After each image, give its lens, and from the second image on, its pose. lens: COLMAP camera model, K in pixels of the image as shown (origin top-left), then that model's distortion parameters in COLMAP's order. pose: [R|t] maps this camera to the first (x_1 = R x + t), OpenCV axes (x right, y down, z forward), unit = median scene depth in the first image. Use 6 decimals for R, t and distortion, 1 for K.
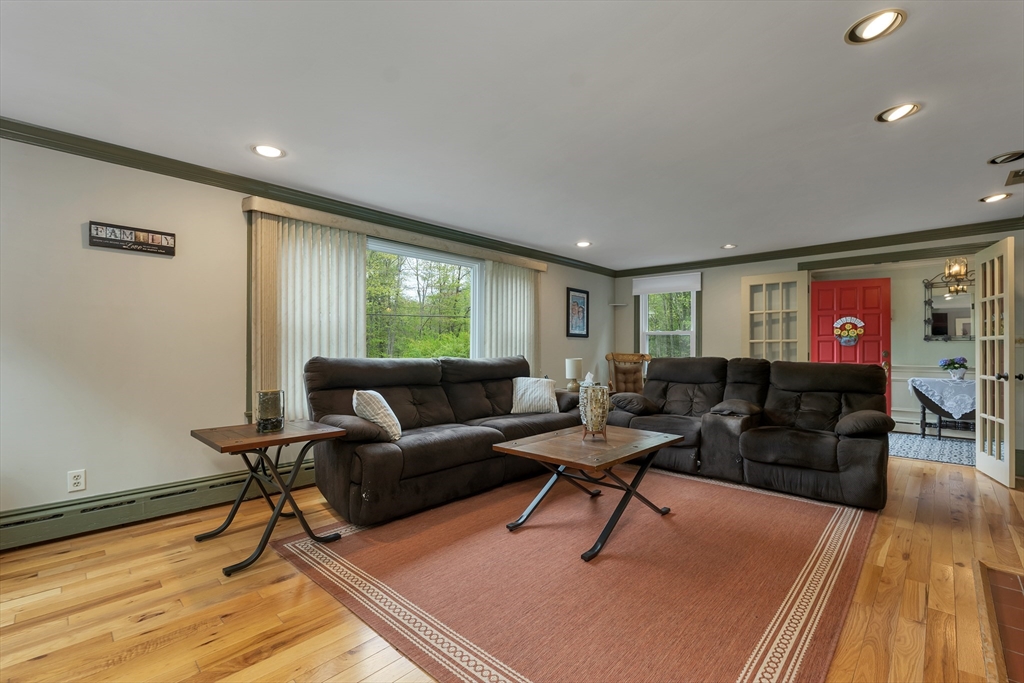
lens RADIAL K [[425.8, 0, 531.4], [0, 425.8, 345.9], [0, 0, 1]] dist [-0.003074, -0.000746]
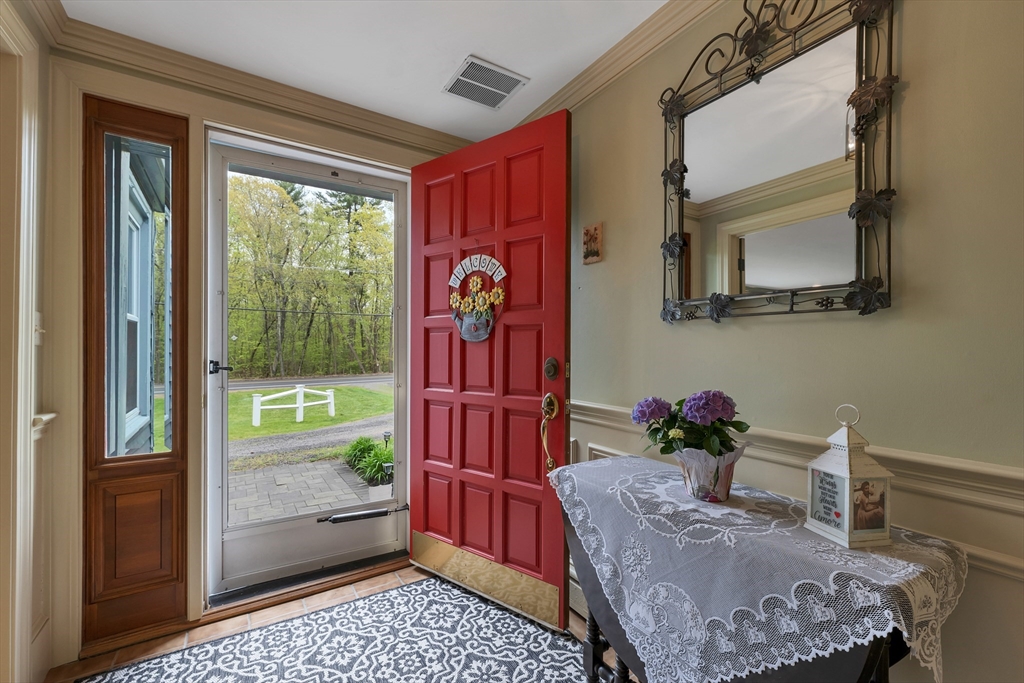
lens RADIAL K [[425.8, 0, 512.9], [0, 425.8, 346.5], [0, 0, 1]] dist [-0.003074, -0.000746]
pose [[0.968391, -0.002995, -0.249419, 0.866663], [0.003995, 0.999986, 0.003506, 0.002783], [0.249405, -0.004392, 0.968389, 0.690685]]
